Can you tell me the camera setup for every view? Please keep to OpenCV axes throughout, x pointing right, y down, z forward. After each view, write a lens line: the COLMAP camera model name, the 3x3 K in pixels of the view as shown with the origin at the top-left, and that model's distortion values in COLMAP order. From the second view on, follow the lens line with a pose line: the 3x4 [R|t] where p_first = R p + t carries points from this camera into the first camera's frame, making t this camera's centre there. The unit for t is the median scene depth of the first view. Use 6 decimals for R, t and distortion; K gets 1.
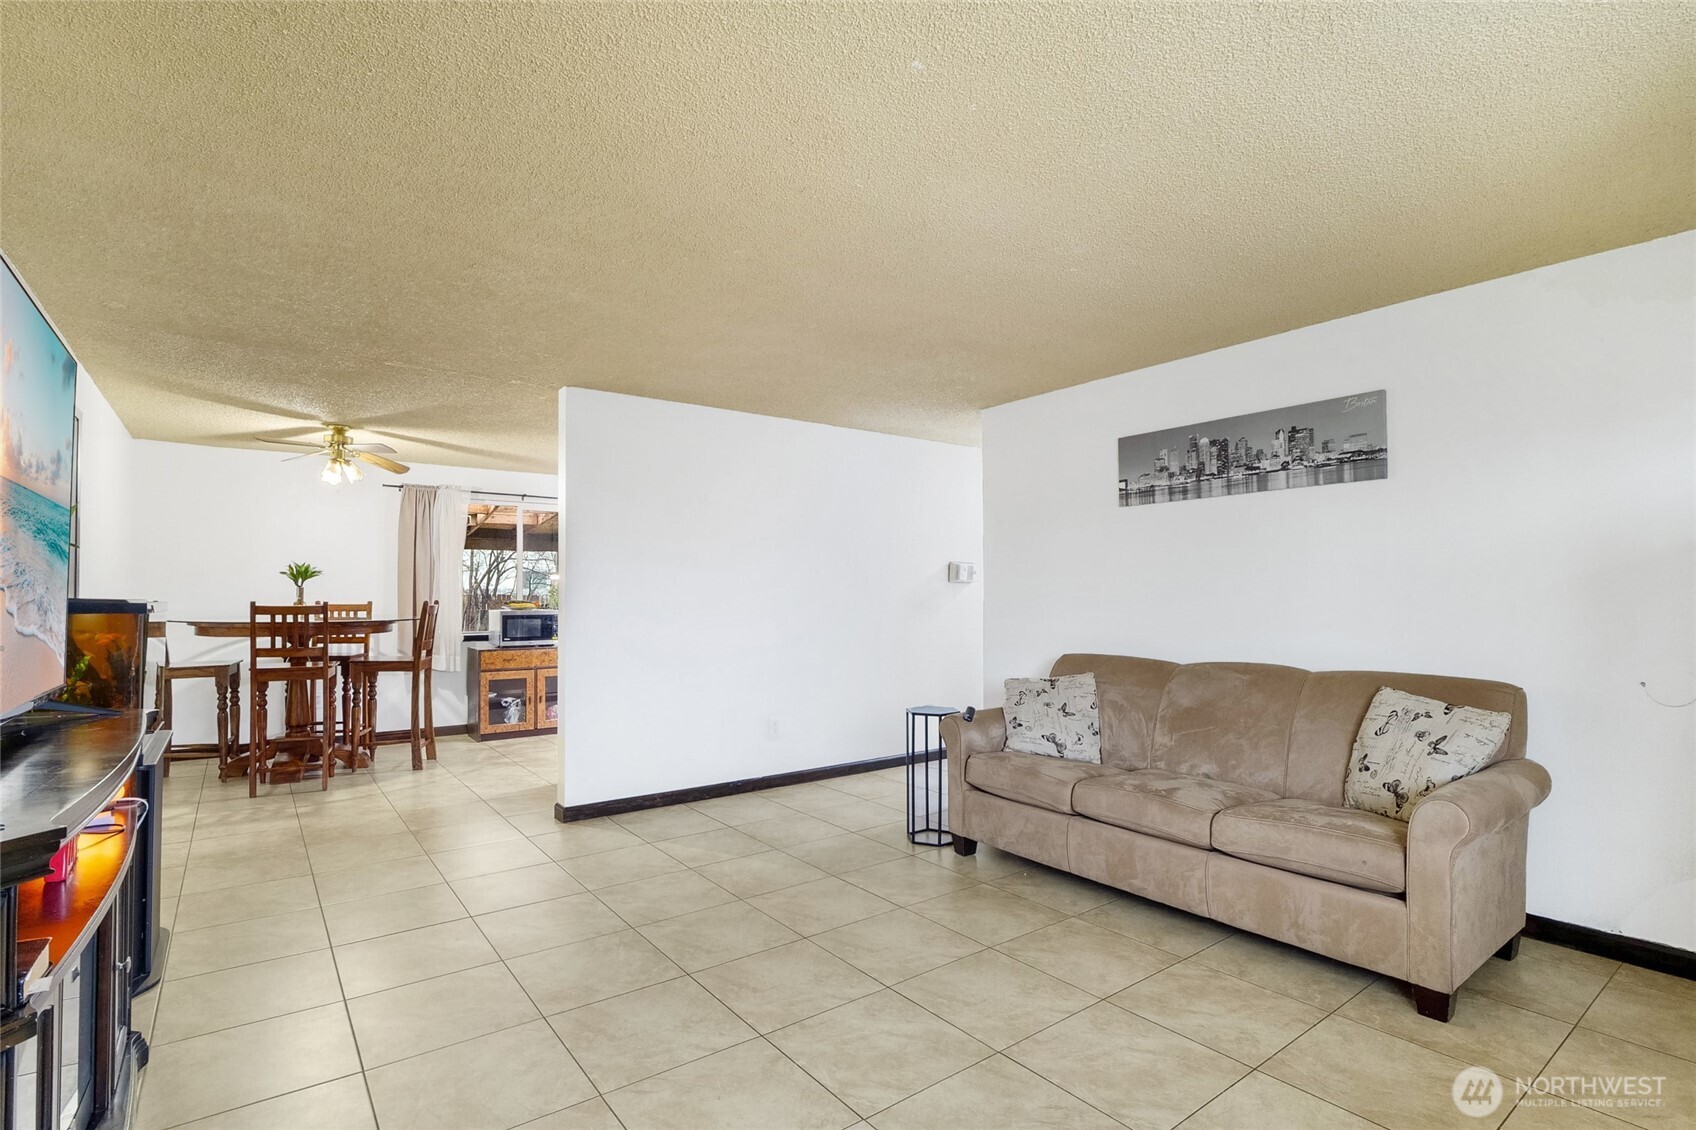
lens RADIAL K [[802.7, 0, 829.5], [0, 802.7, 603.8], [0, 0, 1]] dist [-0.013767, -0.001794]
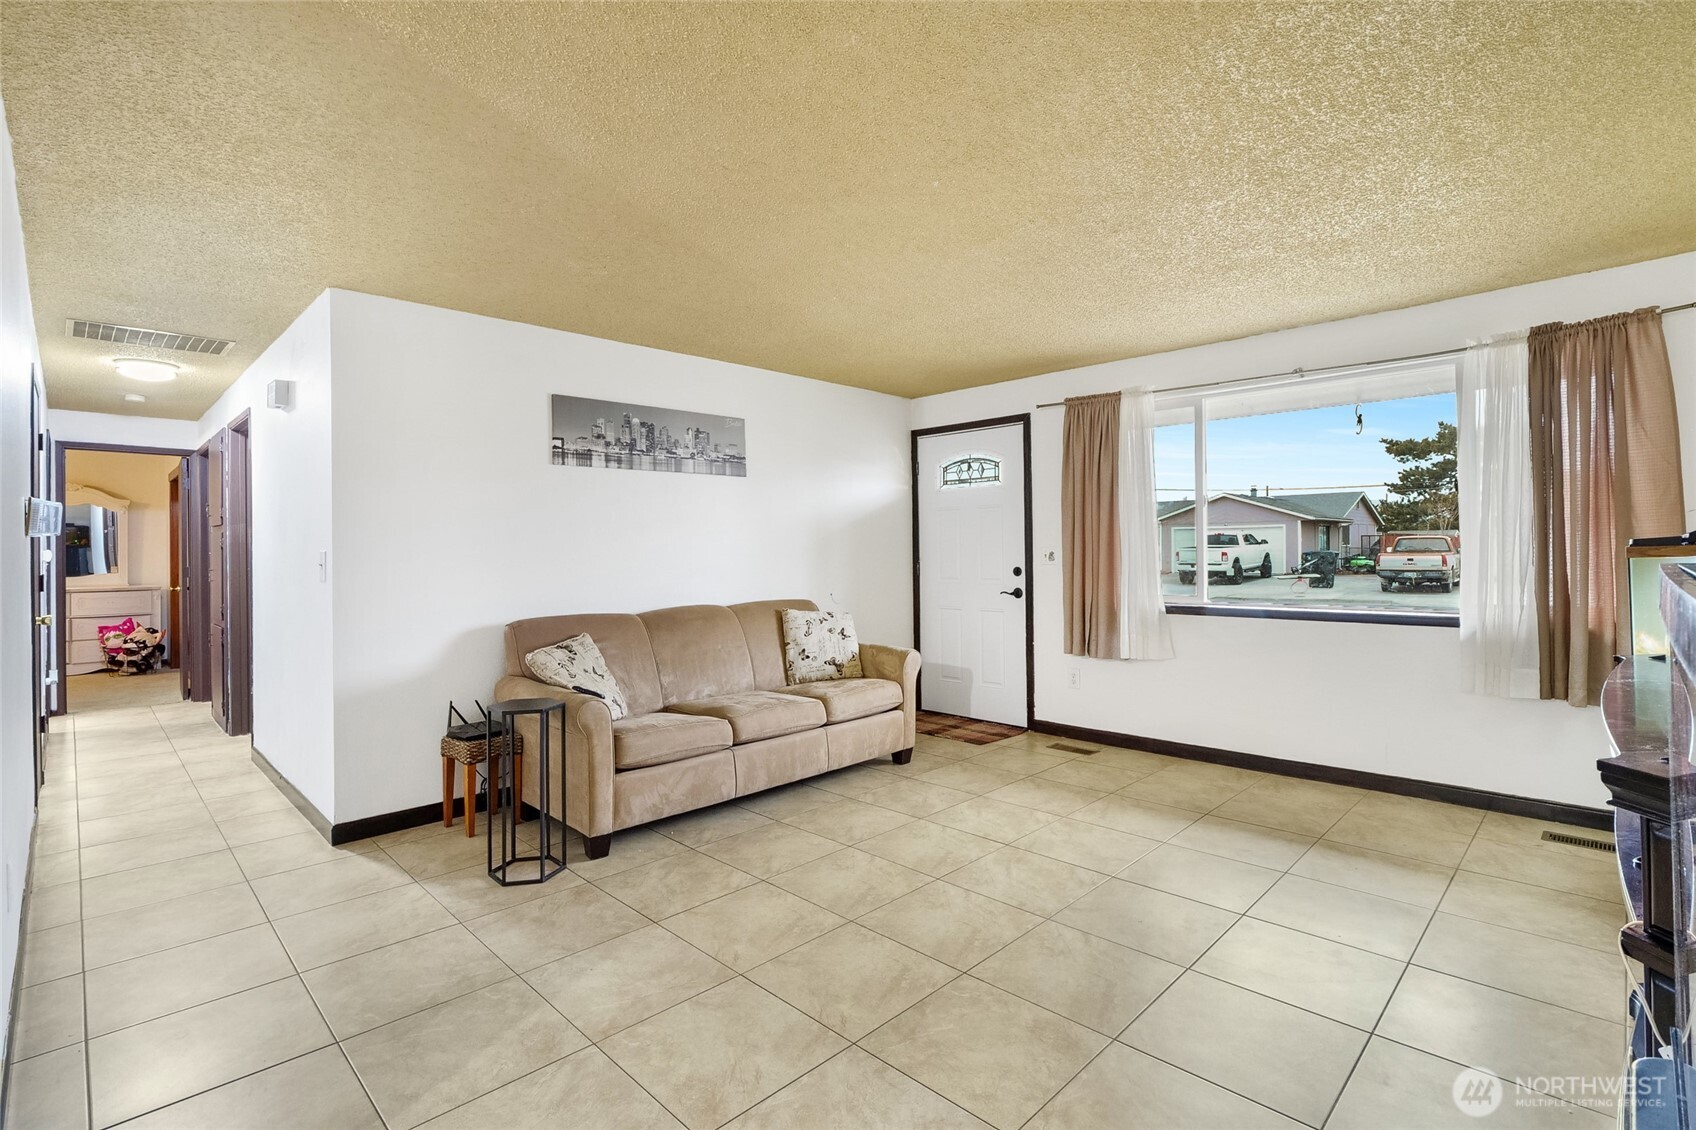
lens RADIAL K [[802.7, 0, 838.1], [0, 802.7, 558.5], [0, 0, 1]] dist [-0.013767, -0.001794]
pose [[-0.151155, -0.009183, 0.988467, -0.788773], [0.018613, 0.999753, 0.012134, -0.012811], [-0.988335, 0.020233, -0.150947, 0.959273]]
